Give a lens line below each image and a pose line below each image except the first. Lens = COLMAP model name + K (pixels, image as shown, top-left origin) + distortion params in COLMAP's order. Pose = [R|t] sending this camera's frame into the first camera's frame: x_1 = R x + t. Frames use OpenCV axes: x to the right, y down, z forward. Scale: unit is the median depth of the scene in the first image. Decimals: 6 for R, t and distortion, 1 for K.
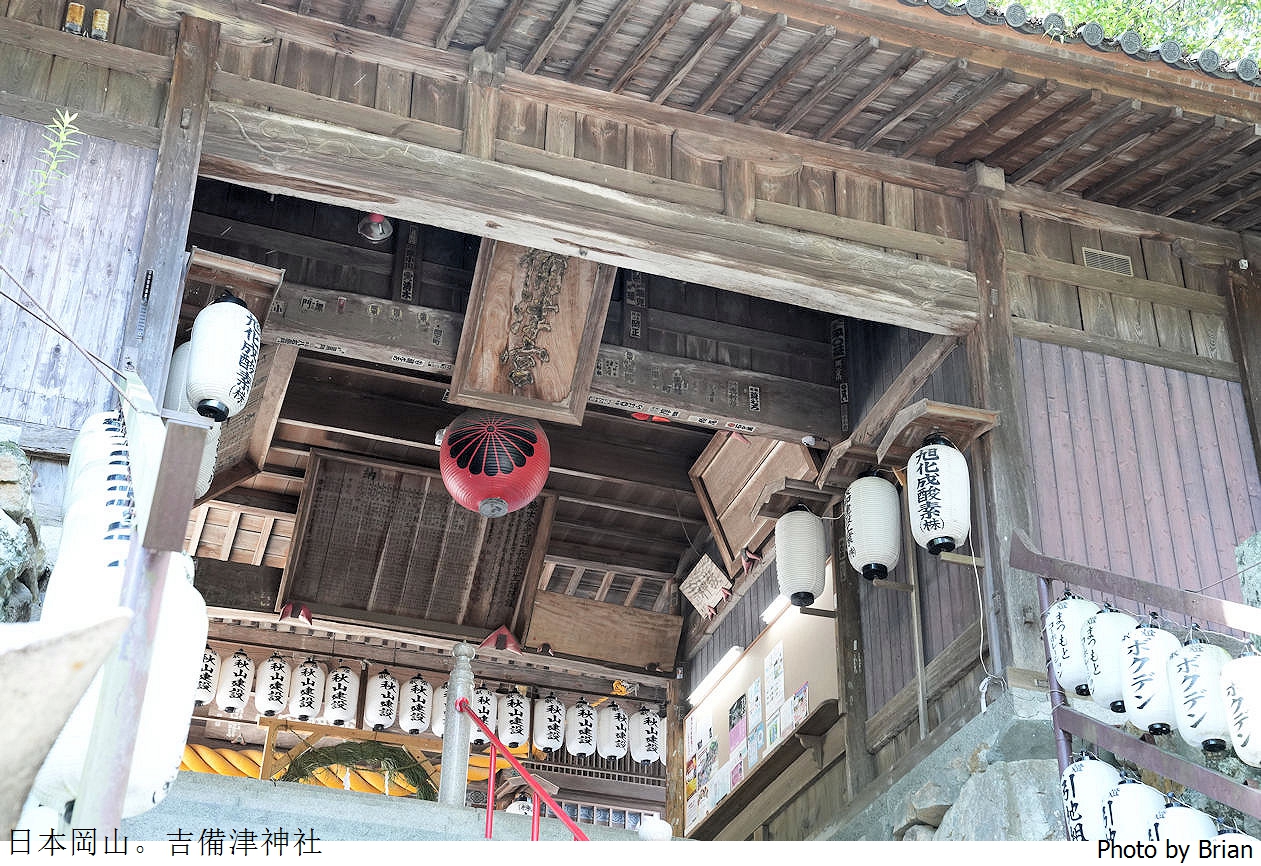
lens RADIAL K [[1908.3, 0, 630.5], [0, 1908.3, 433.0], [0, 0, 1]] dist [0.228498, 0.089802]
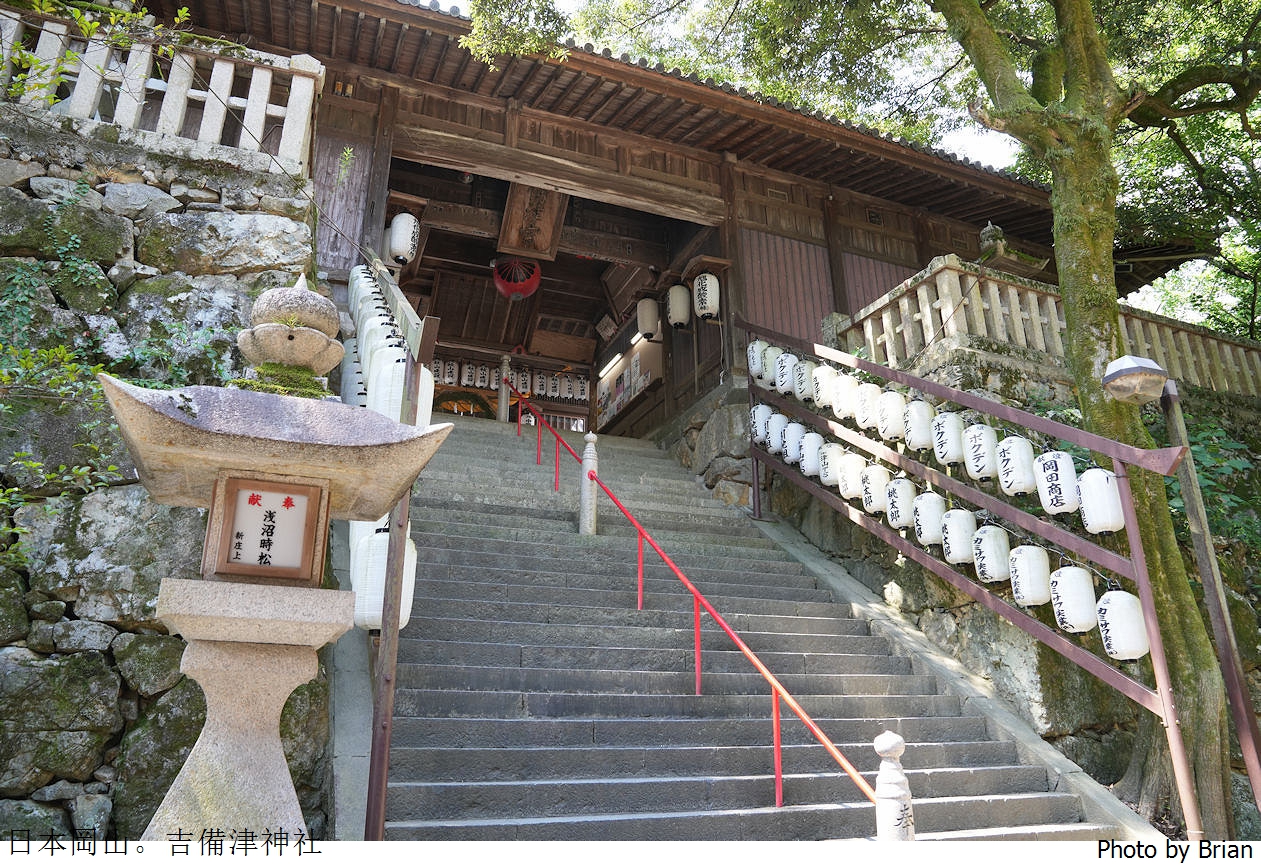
lens RADIAL K [[884.9, 0, 625.8], [0, 884.9, 414.5], [0, 0, 1]] dist [-0.137734, 0.066306]
pose [[0.997216, -0.003816, 0.074471, -0.020917], [-0.012174, 0.976959, 0.213080, -0.053567], [-0.073568, -0.213393, 0.974193, -0.089249]]
